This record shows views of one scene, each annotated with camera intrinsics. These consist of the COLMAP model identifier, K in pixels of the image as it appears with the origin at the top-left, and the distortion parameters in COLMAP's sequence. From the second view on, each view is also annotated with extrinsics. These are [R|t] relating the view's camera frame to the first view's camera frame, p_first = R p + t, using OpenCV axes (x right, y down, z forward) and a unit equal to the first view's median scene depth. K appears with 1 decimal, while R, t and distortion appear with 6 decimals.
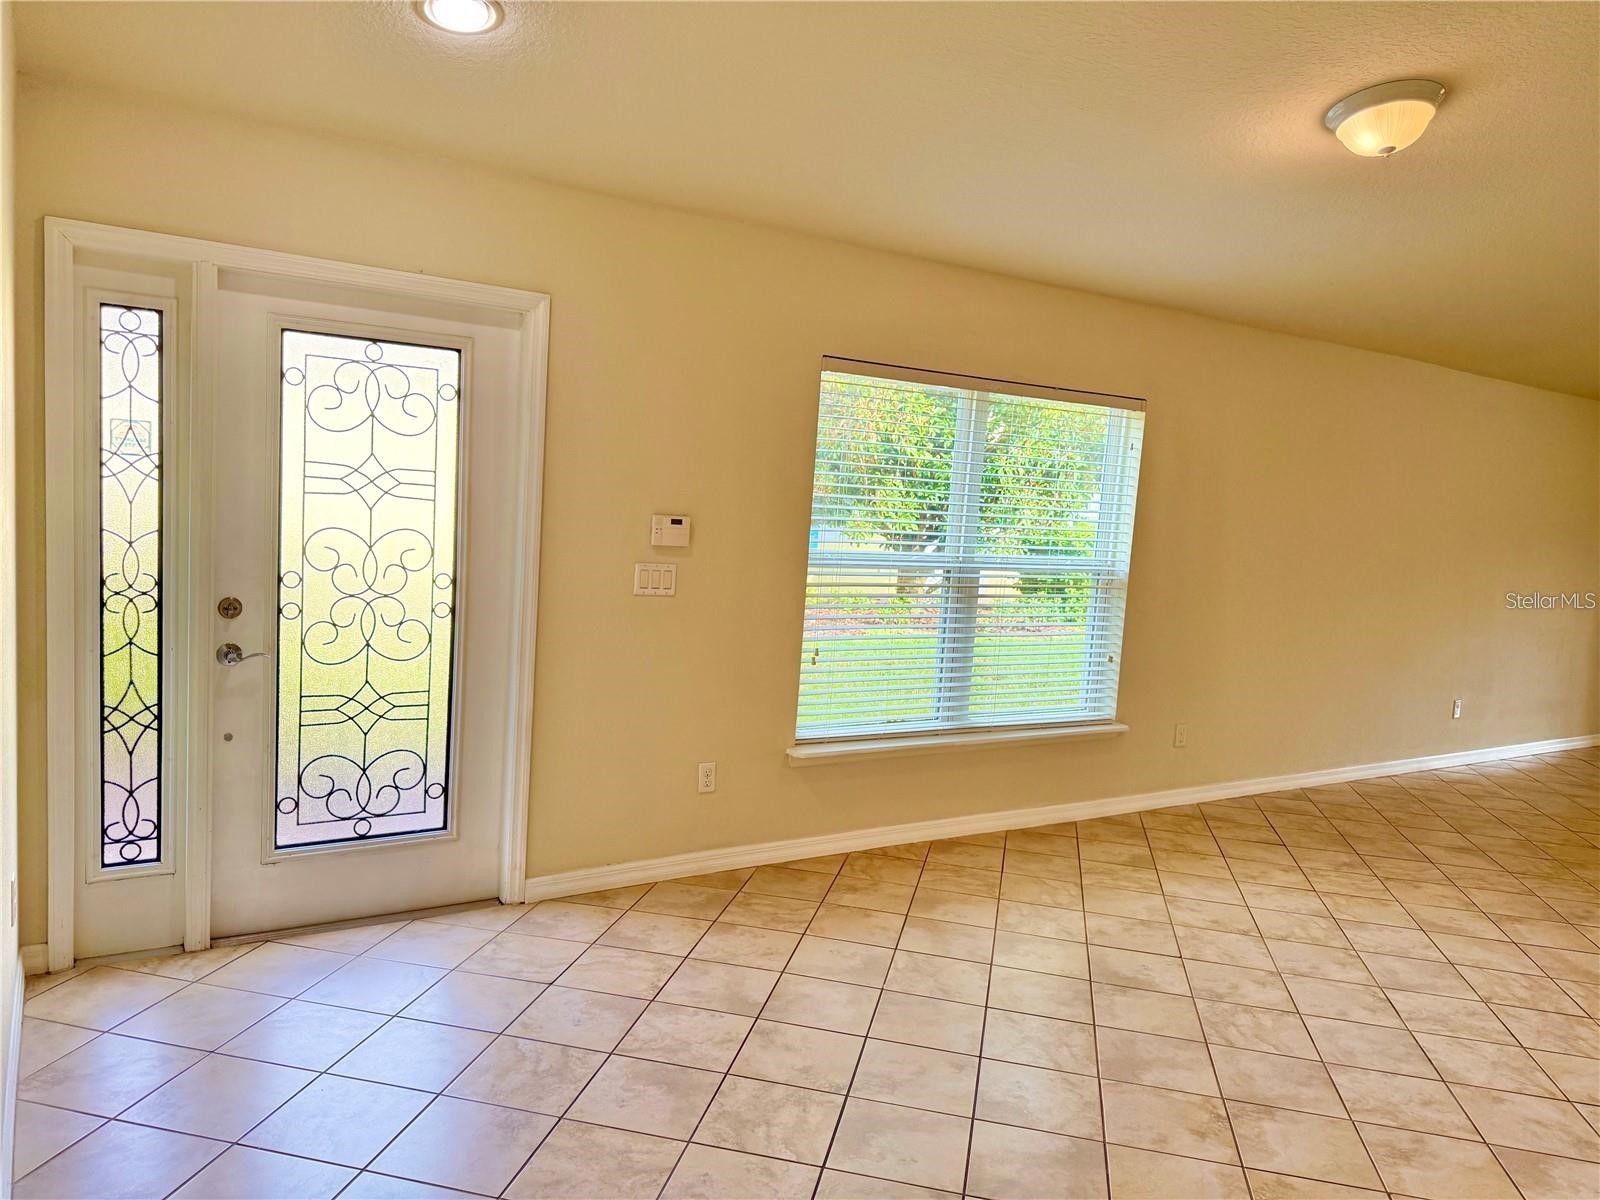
lens RADIAL K [[1139.5, 0, 801.9], [0, 1139.5, 598.3], [0, 0, 1]] dist [-0.003448, -0.000251]
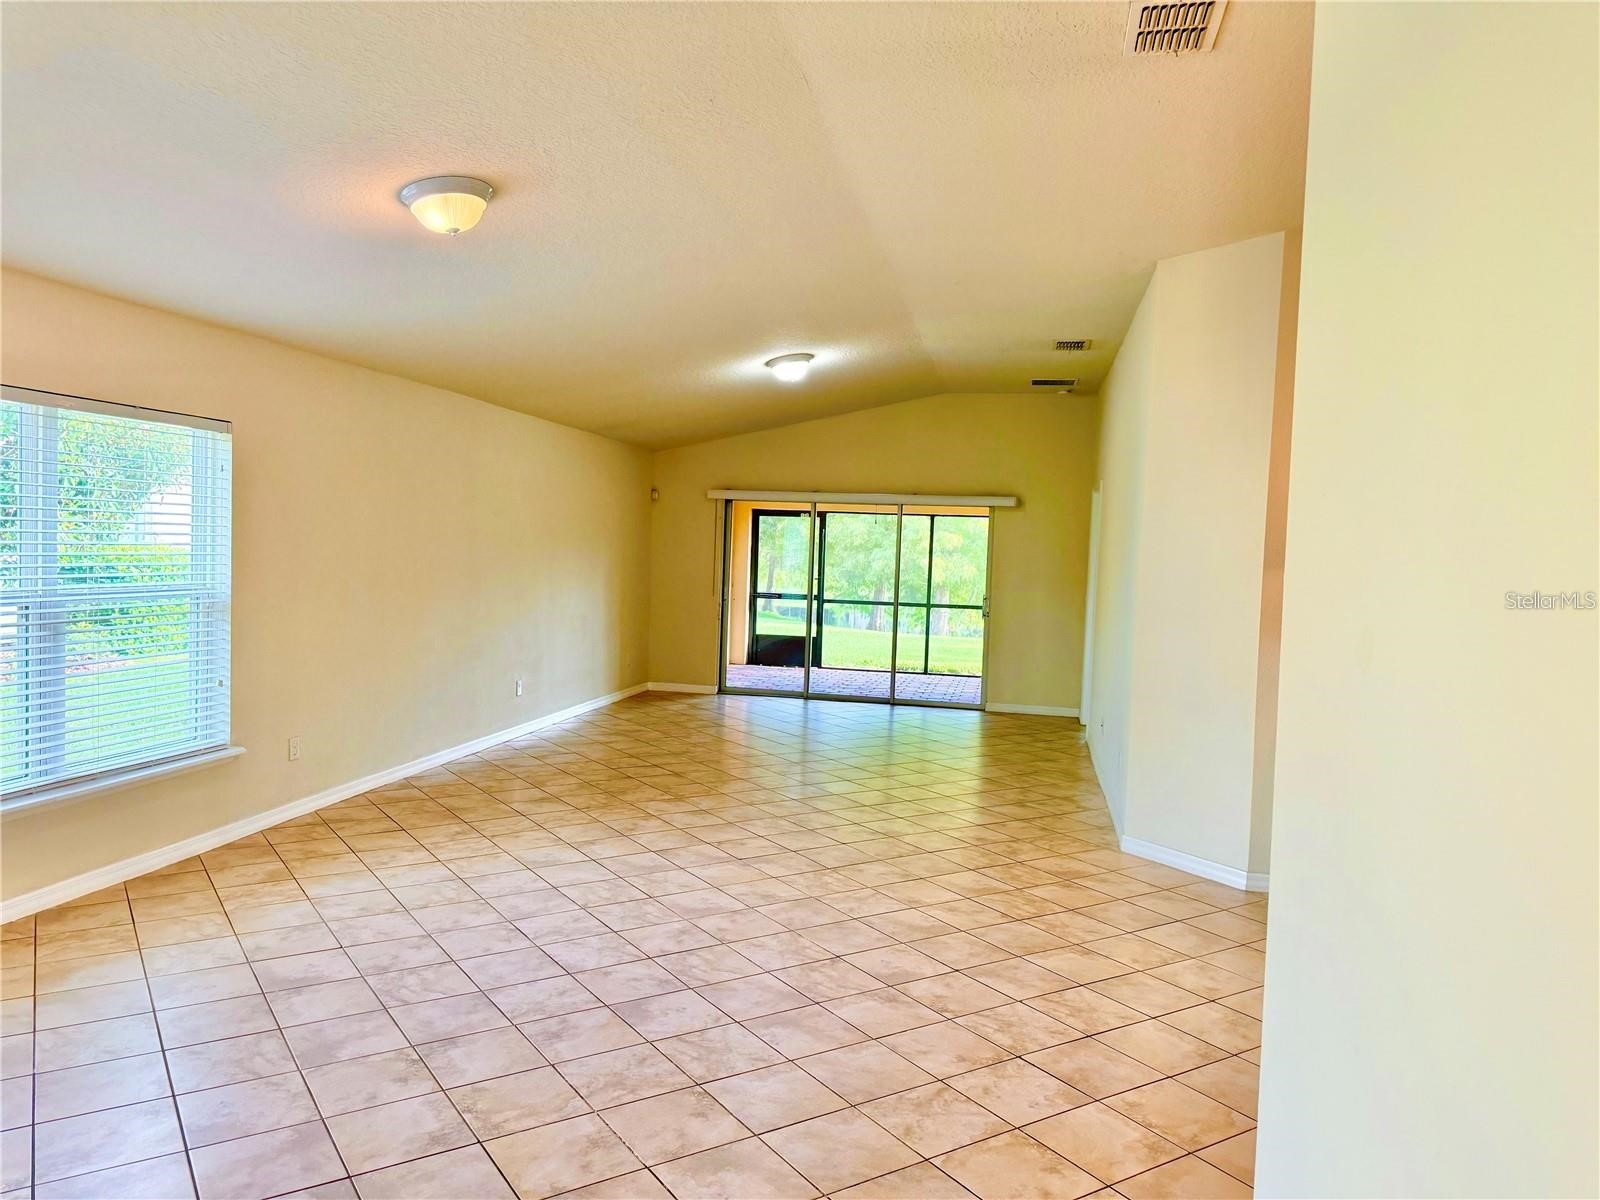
lens RADIAL K [[1139.5, 0, 801.9], [0, 1139.5, 598.3], [0, 0, 1]] dist [-0.003448, -0.000251]
pose [[0.695106, -0.085750, 0.713775, -0.110092], [0.092285, 0.995290, 0.029698, -0.003986], [-0.712960, 0.045227, 0.699745, -0.078766]]
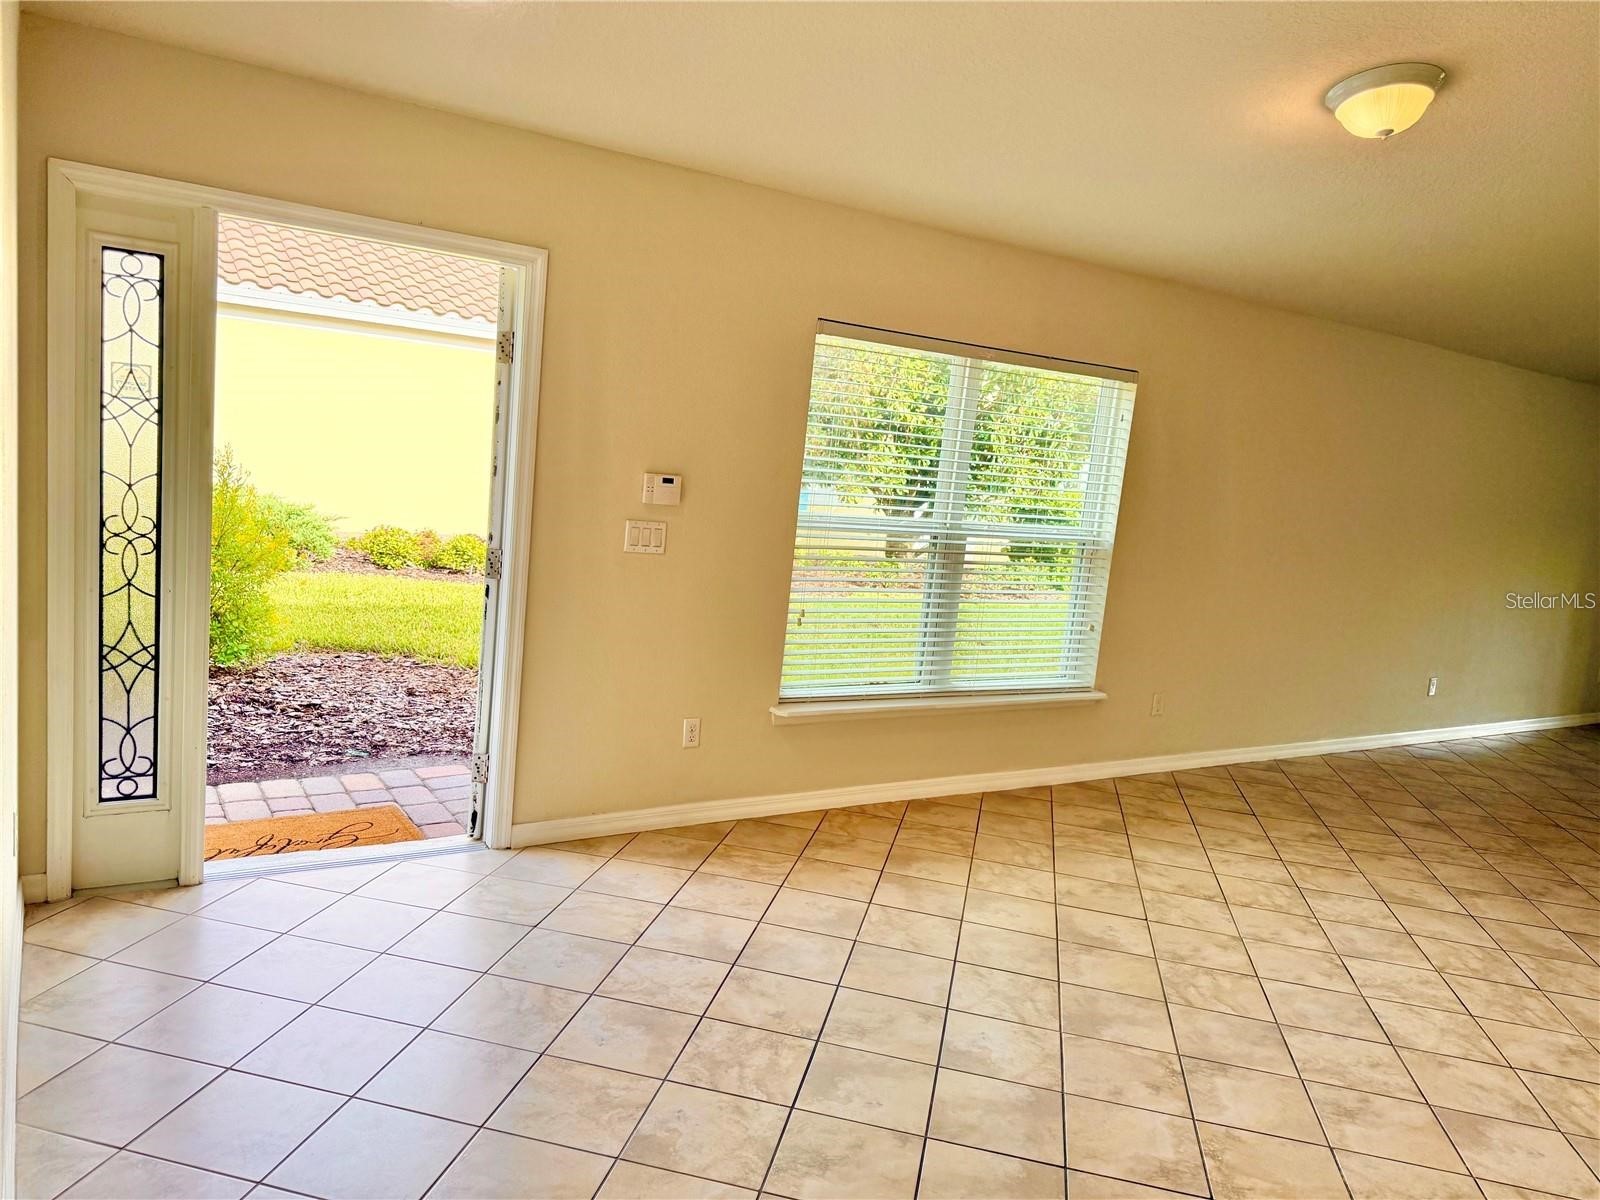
lens RADIAL K [[1137.1, 0, 793.3], [0, 1137.1, 602.0], [0, 0, 1]] dist [0.001654, -0.005412]
pose [[0.999518, 0.030909, 0.003012, 0.001390], [-0.031007, 0.998674, 0.041102, -0.004777], [-0.001737, -0.041175, 0.999150, -0.017425]]
